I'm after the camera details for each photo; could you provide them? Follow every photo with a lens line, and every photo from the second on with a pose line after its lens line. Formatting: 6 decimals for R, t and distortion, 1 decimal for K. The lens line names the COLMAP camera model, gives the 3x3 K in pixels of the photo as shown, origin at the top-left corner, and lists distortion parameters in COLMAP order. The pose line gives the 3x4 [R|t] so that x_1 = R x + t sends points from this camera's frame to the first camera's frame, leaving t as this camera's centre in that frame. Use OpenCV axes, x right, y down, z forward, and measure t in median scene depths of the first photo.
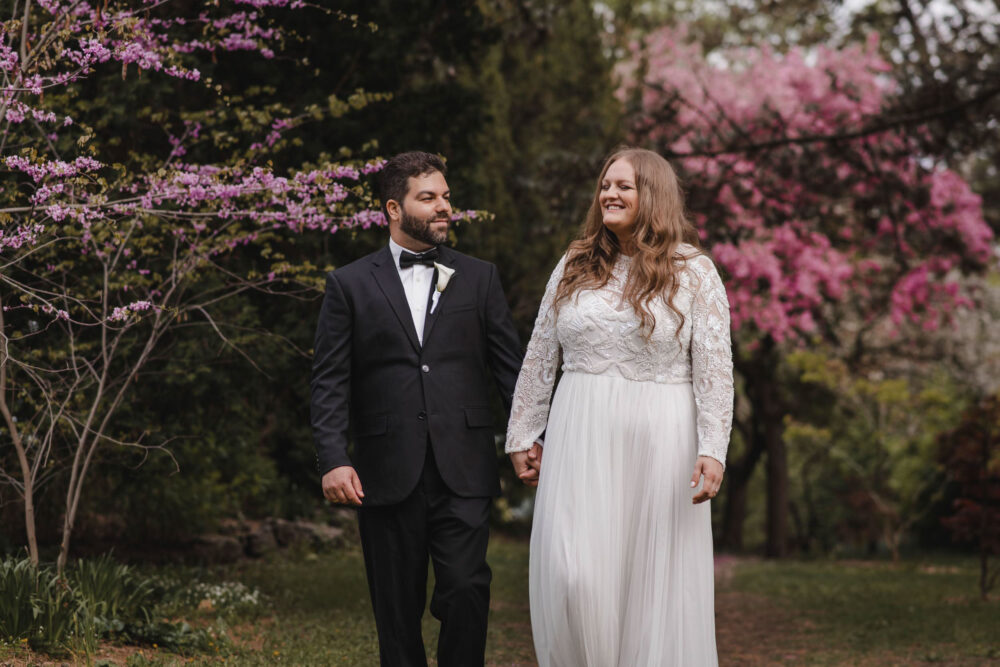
lens RADIAL K [[2358.9, 0, 500.0], [0, 2358.9, 333.5], [0, 0, 1]] dist [-0.109539, 0.487713]
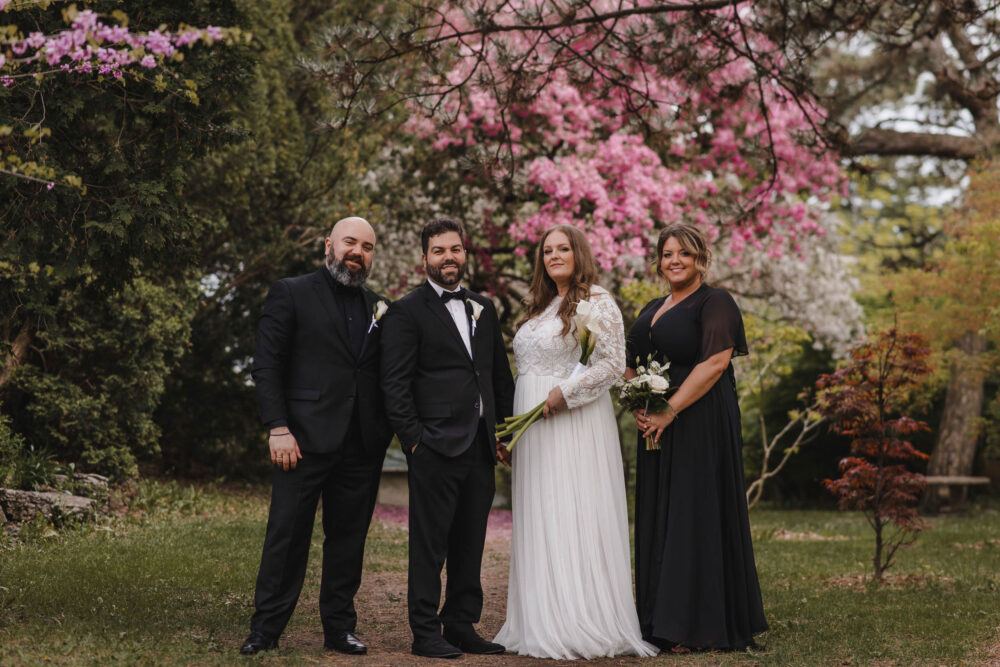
lens RADIAL K [[2358.9, 0, 500.0], [0, 2358.9, 333.5], [0, 0, 1]] dist [-0.109539, 0.487713]
pose [[0.996045, -0.007428, 0.088537, 0.003861], [0.005416, 0.999722, 0.022939, 0.007847], [-0.088683, -0.022369, 0.995809, 0.185553]]
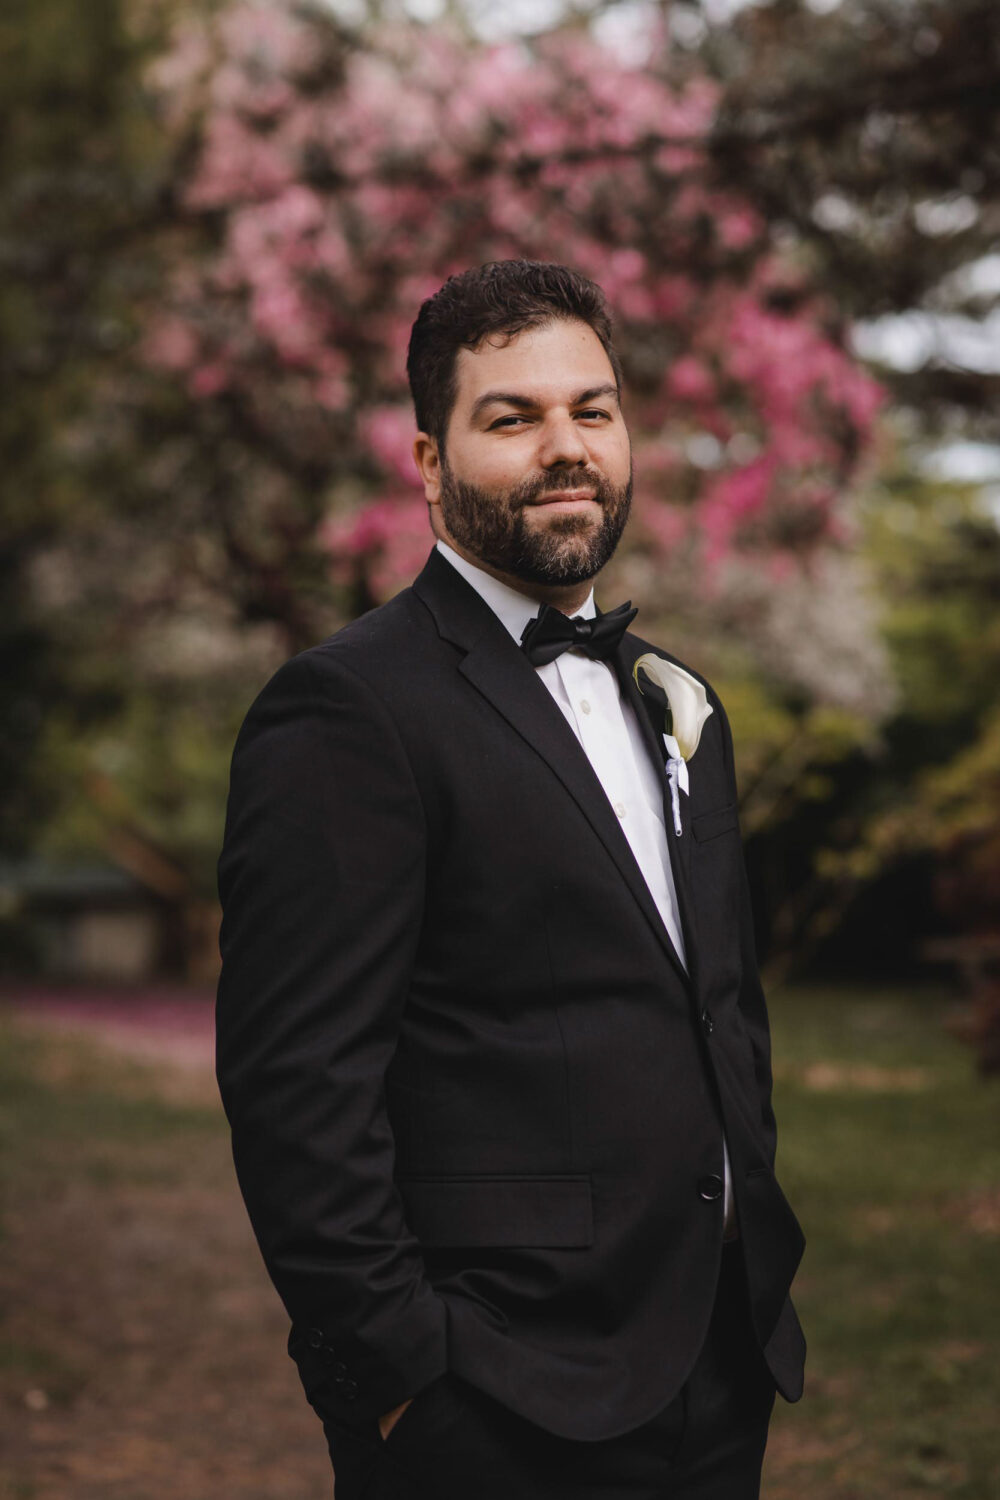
lens RADIAL K [[3841.9, 0, 500.0], [0, 3841.9, 750.0], [0, 0, 1]] dist [-1.047988, 0.020137]
pose [[0.989491, -0.014418, 0.143876, 0.005213], [0.009330, 0.999309, 0.035983, 0.008269], [-0.144295, -0.034262, 0.988941, 0.248255]]
